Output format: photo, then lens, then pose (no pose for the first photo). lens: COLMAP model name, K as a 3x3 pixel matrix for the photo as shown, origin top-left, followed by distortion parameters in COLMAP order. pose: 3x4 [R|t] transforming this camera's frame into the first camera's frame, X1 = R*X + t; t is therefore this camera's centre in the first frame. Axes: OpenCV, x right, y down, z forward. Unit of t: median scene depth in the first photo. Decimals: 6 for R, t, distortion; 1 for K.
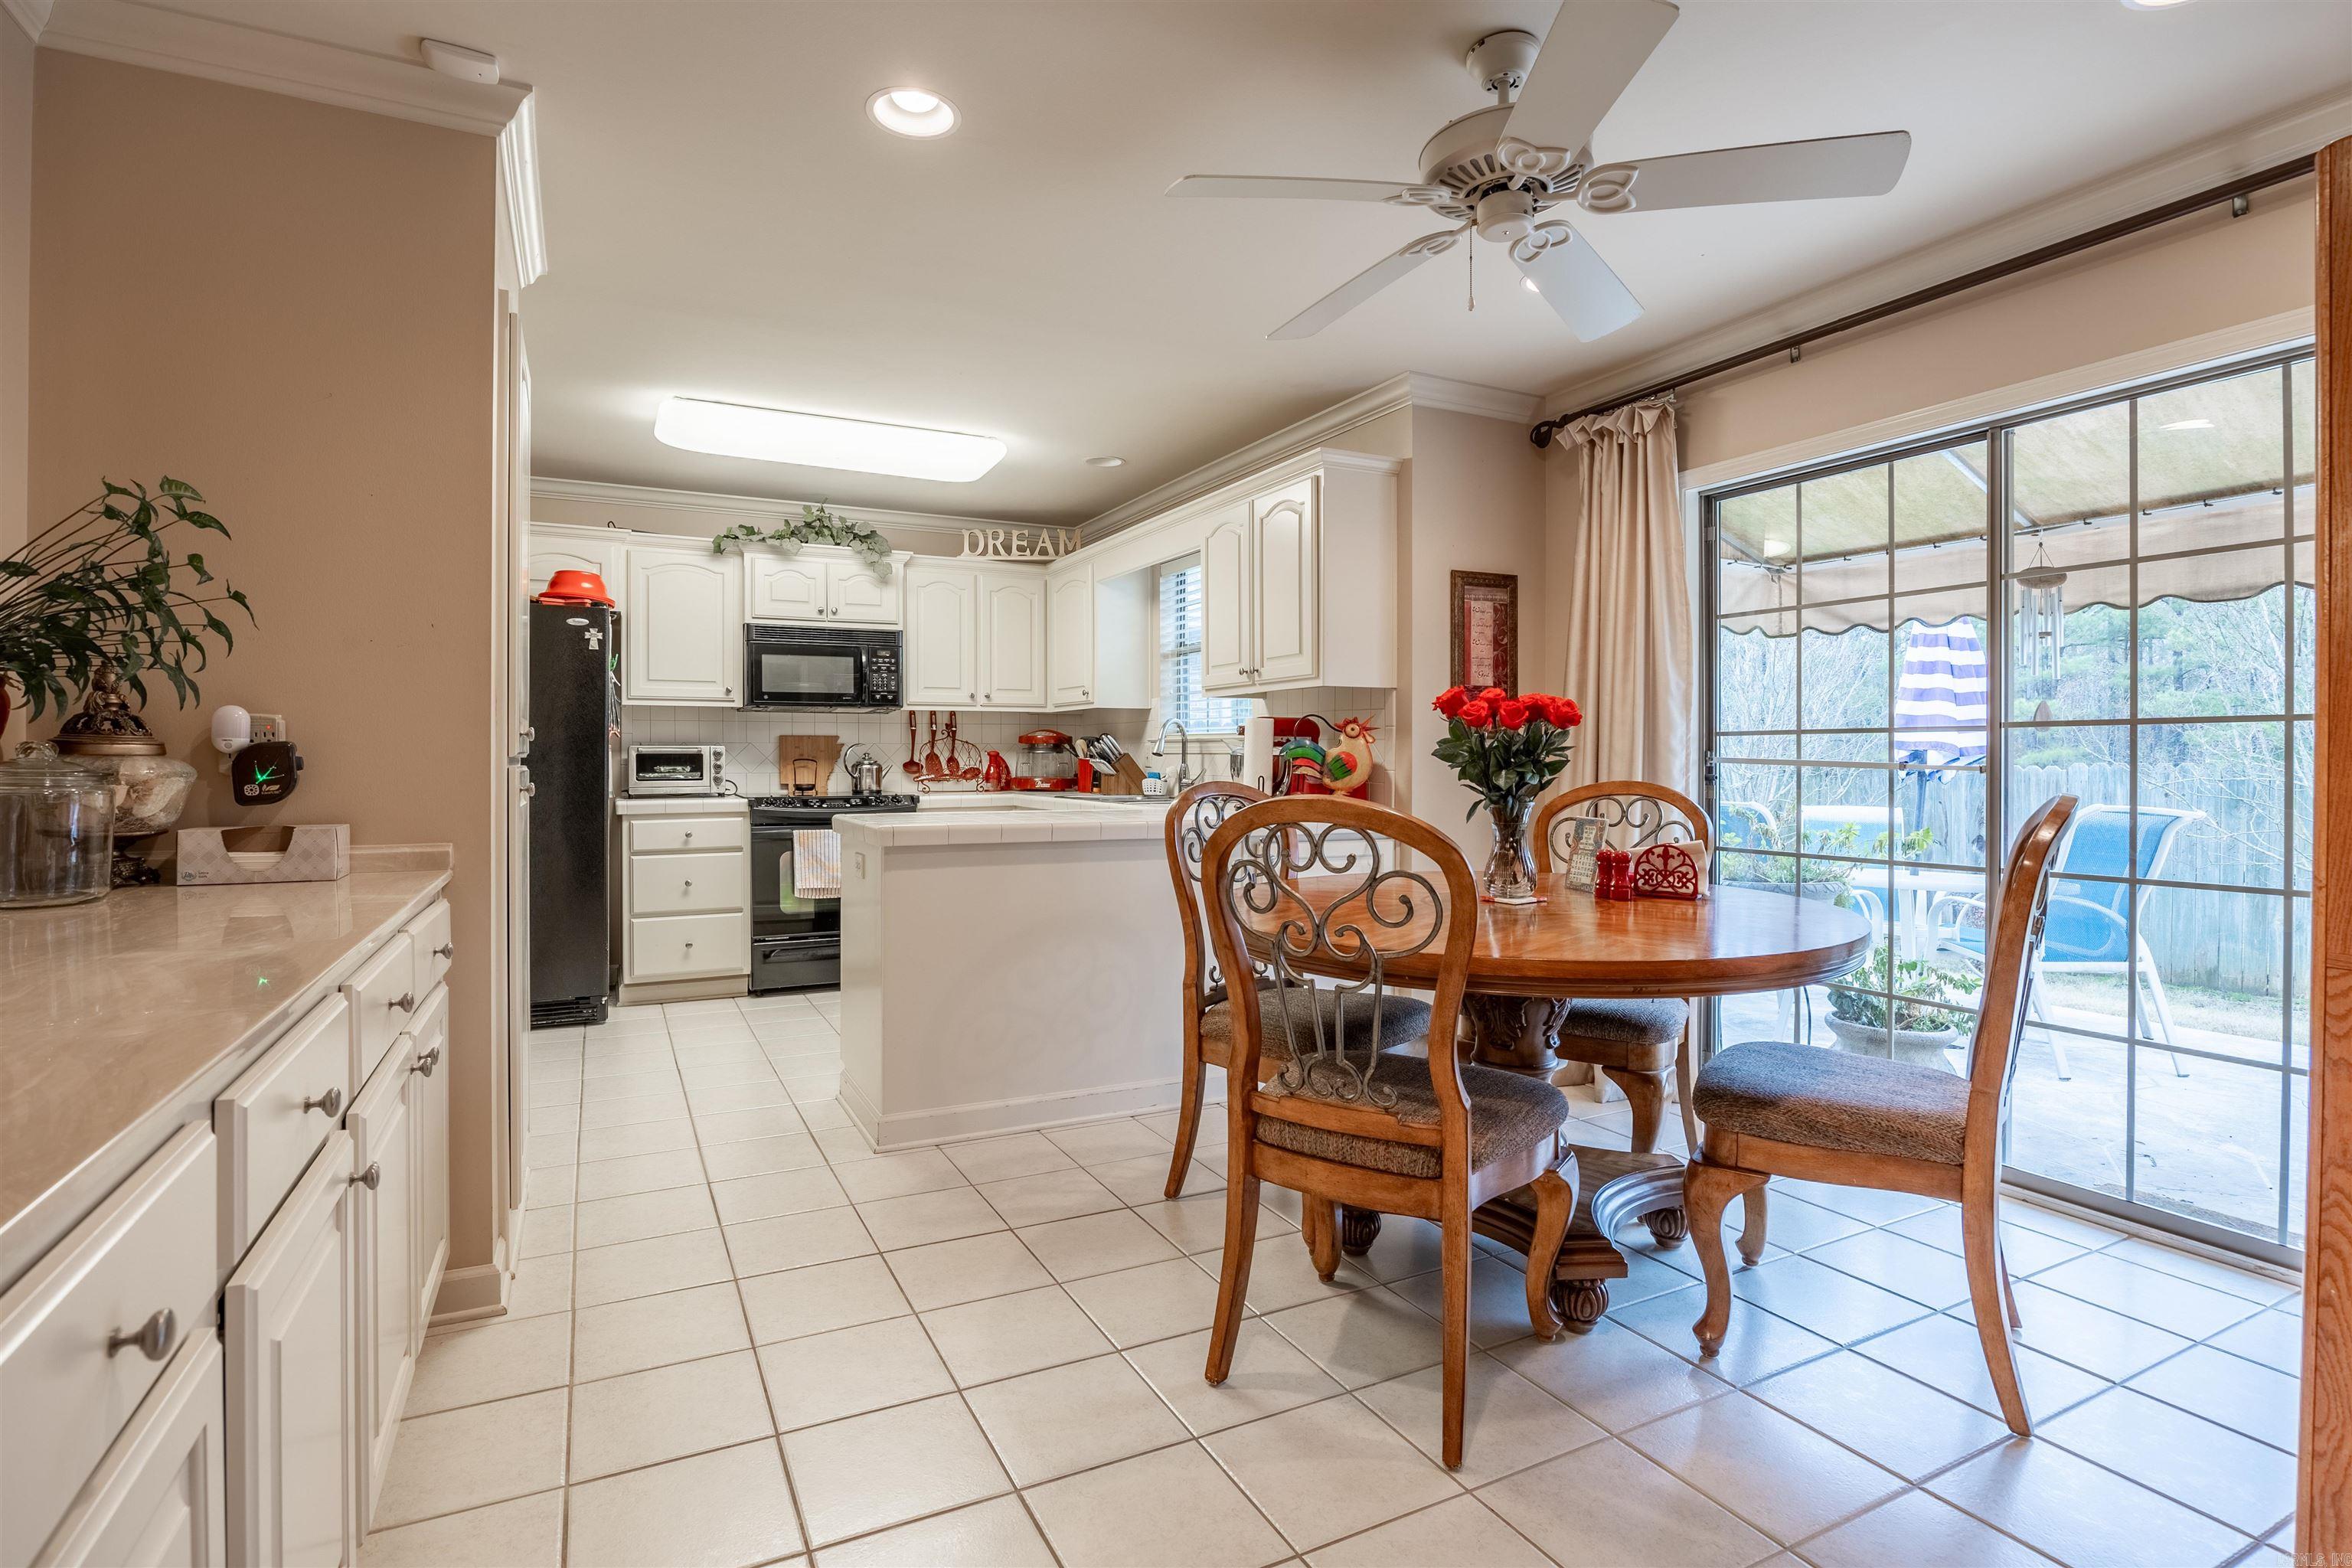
lens RADIAL K [[1143.8, 0, 1186.5], [0, 1143.8, 764.7], [0, 0, 1]] dist [-0.003920, -0.000361]
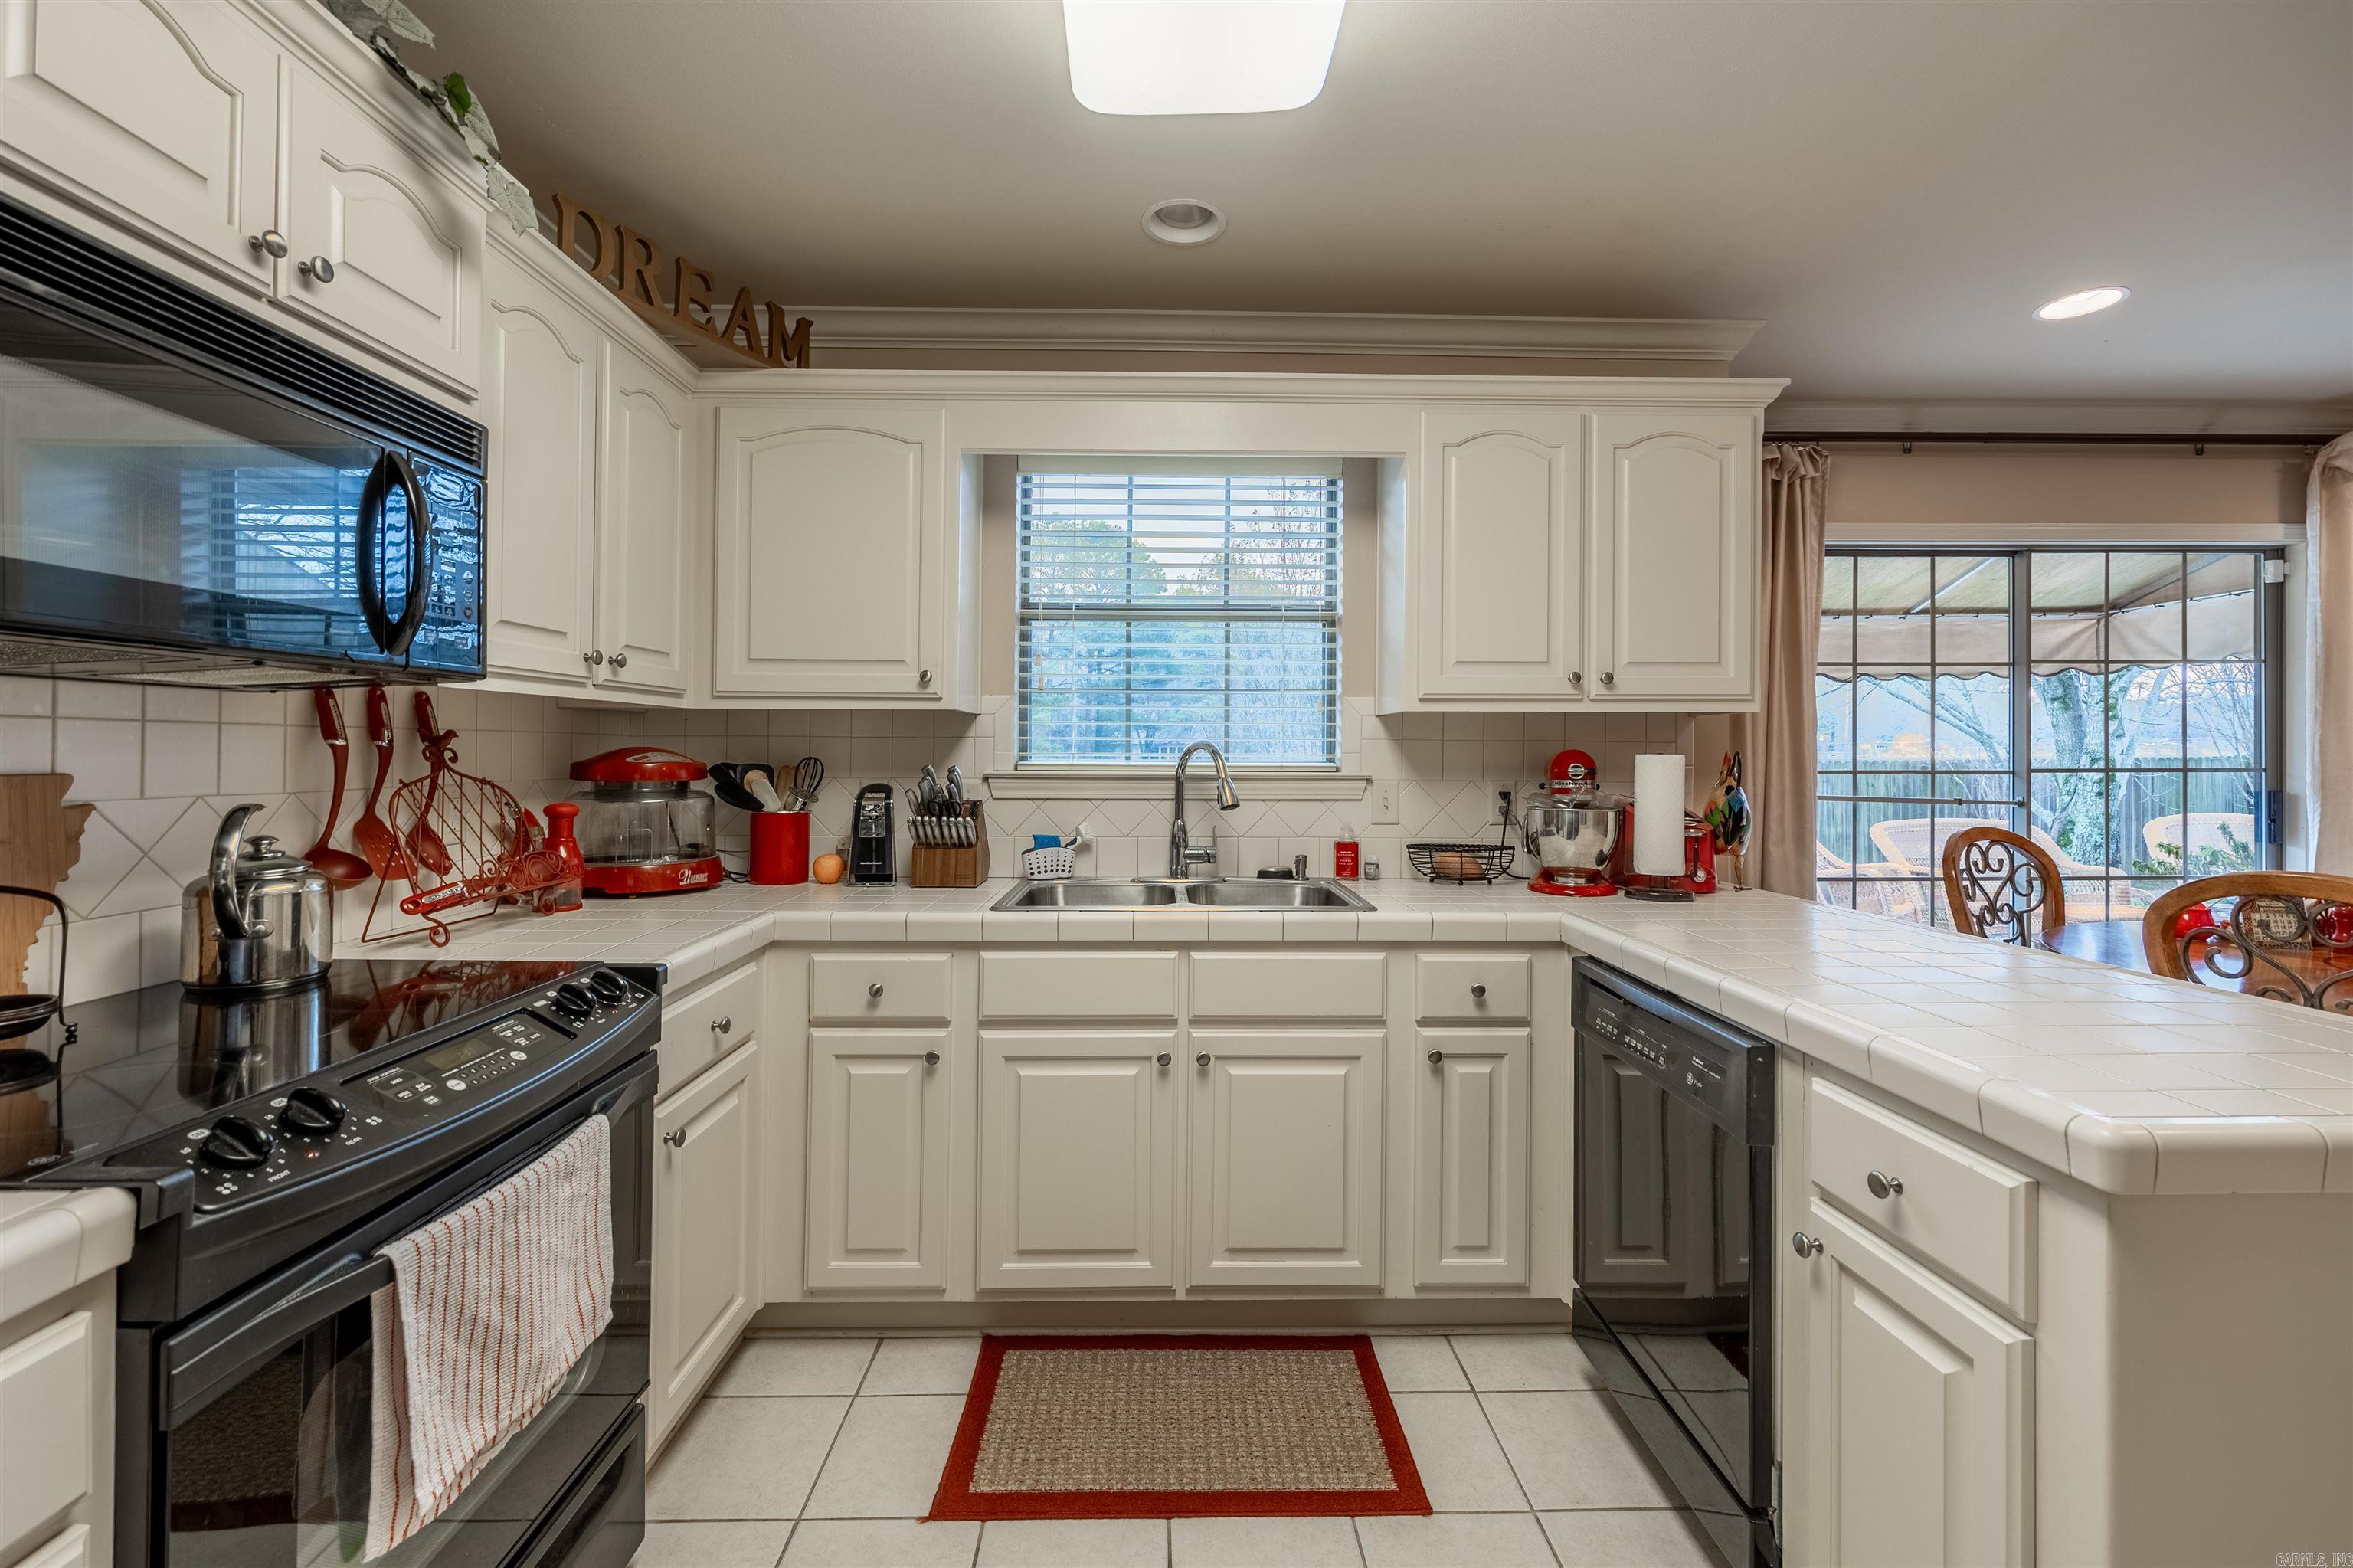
lens RADIAL K [[981.1, 0, 1174.9], [0, 981.1, 745.4], [0, 0, 1]] dist [-0.002559, -0.000328]
pose [[0.441830, 0.007412, 0.897068, -0.446574], [0.004669, 0.999933, -0.010561, -0.032165], [-0.897087, 0.008855, 0.441766, 0.801779]]
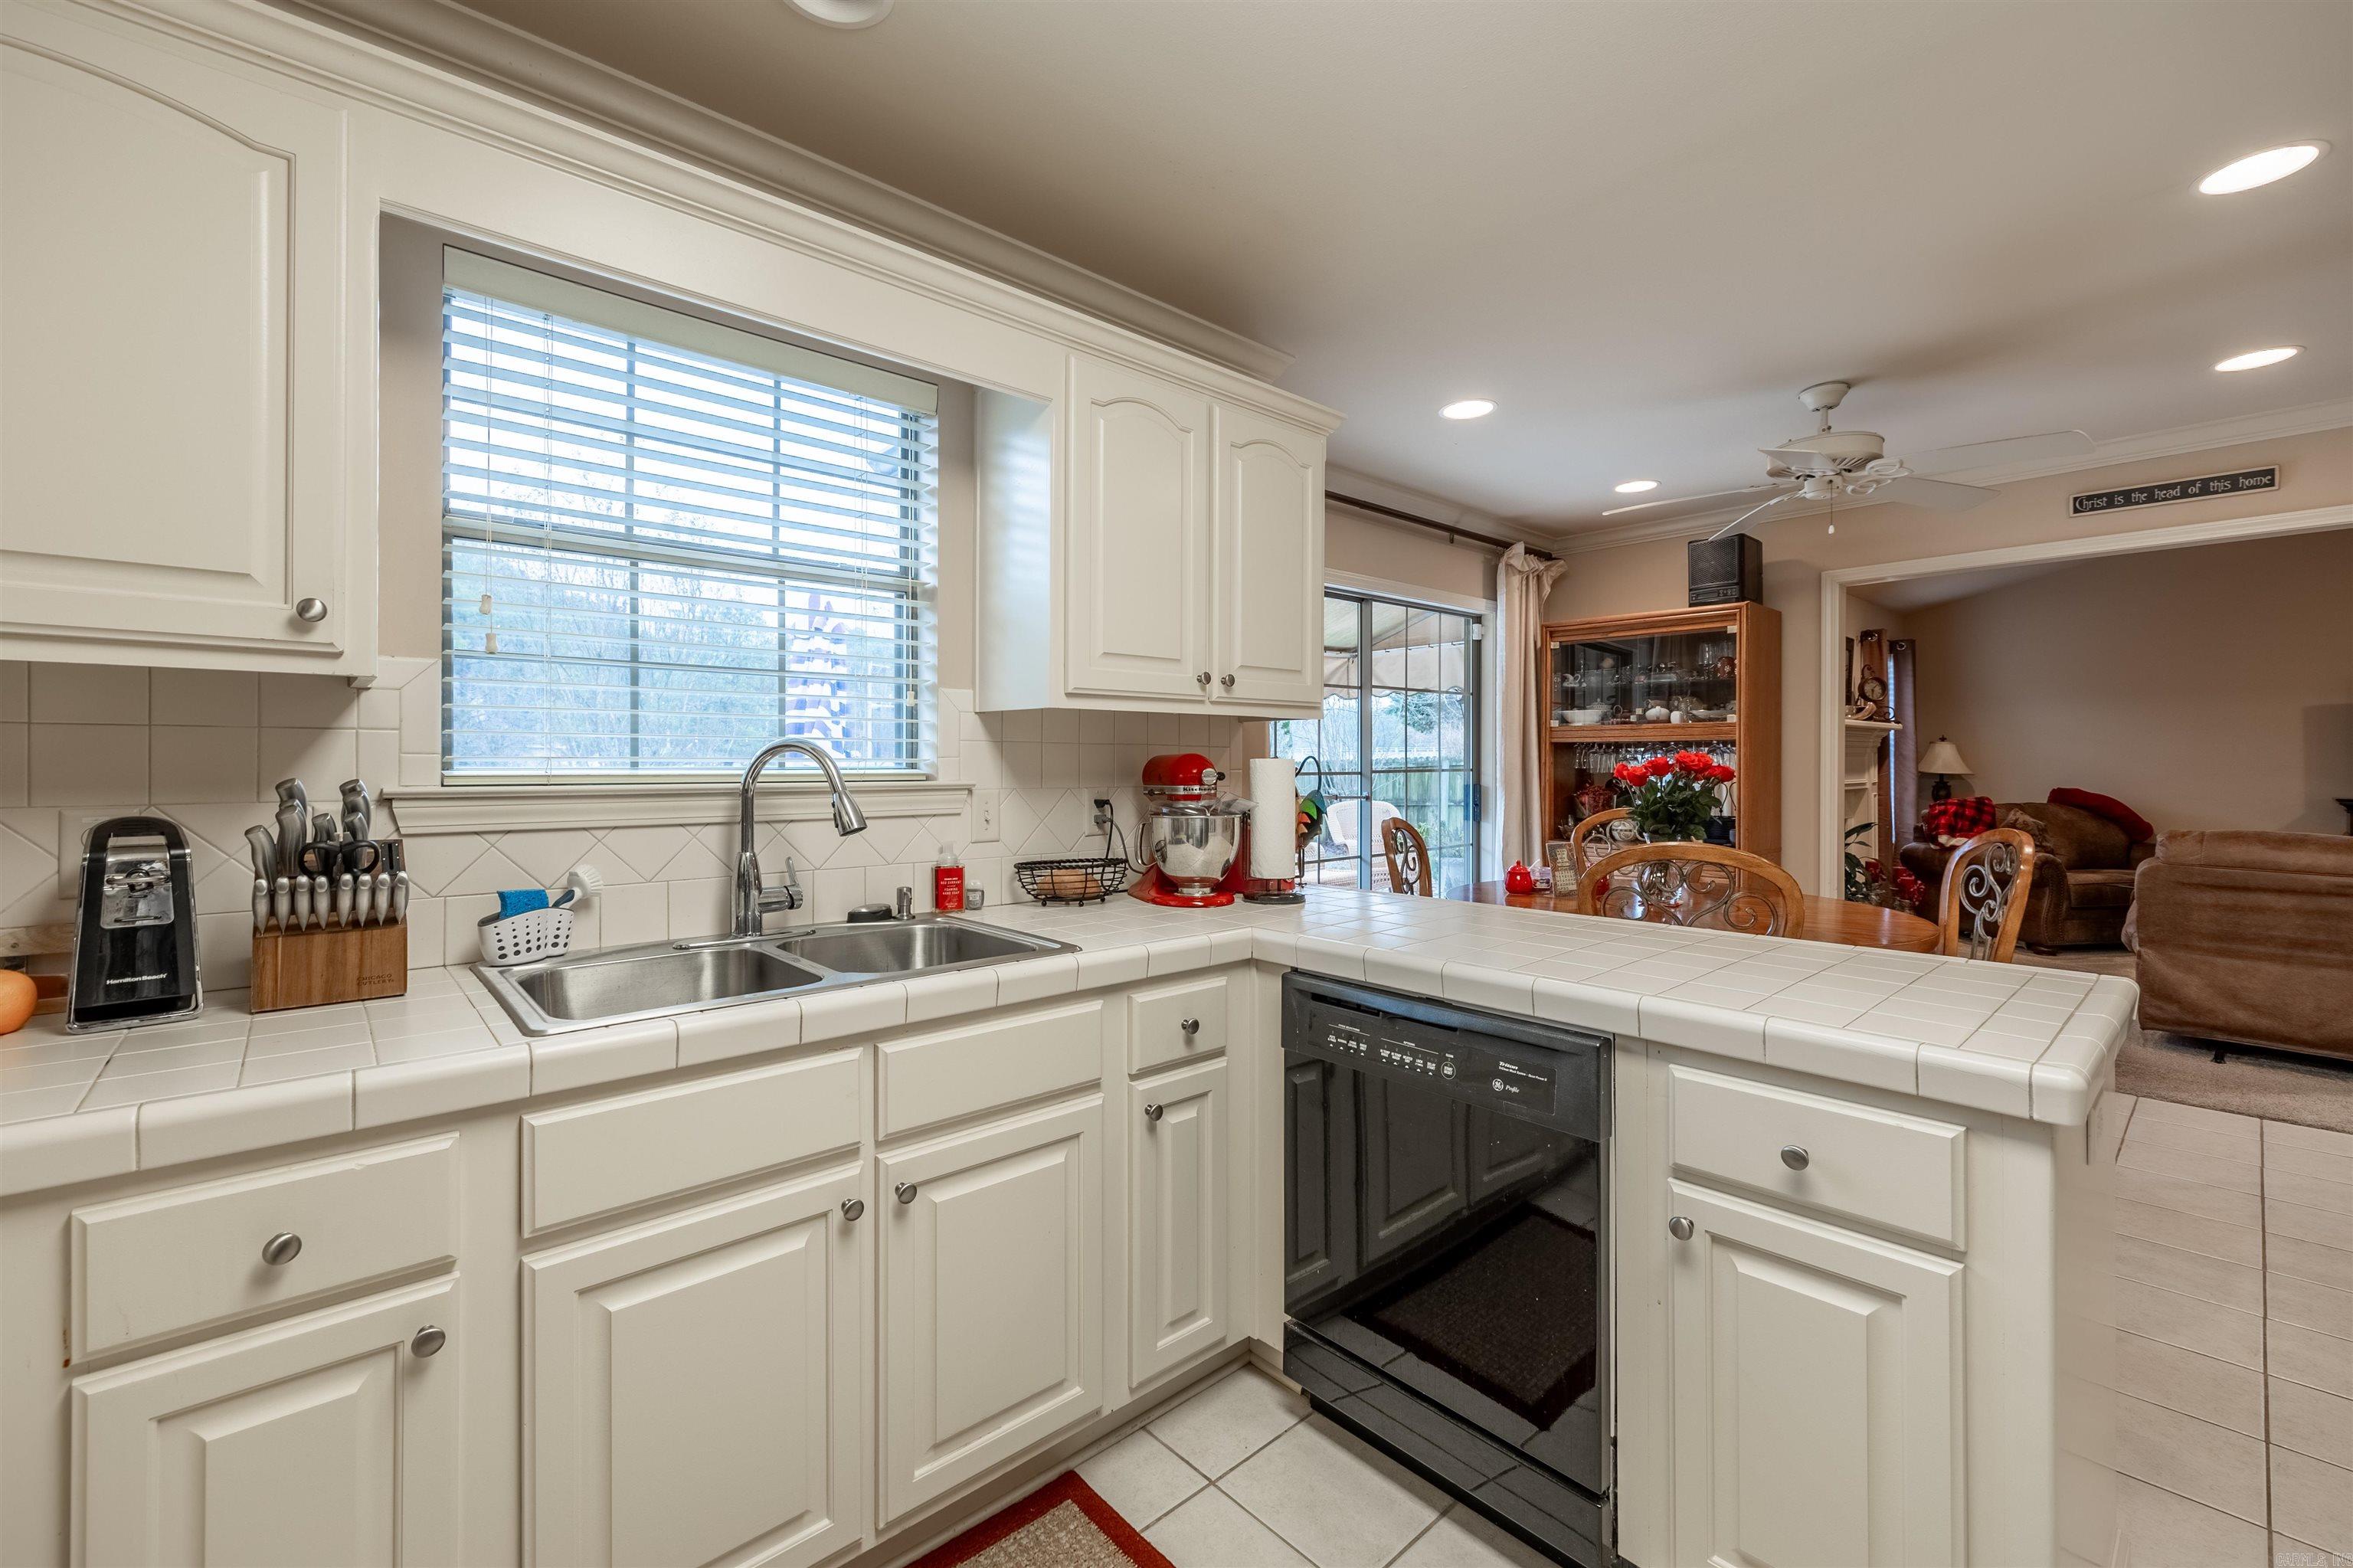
lens RADIAL K [[973.1, 0, 1152.2], [0, 973.1, 765.4], [0, 0, 1]] dist [-0.004565, 0.000224]
pose [[-0.240570, -0.006750, 0.970608, -0.370202], [0.005085, 0.999953, 0.008215, -0.032578], [-0.970619, 0.006912, -0.240524, 0.959956]]
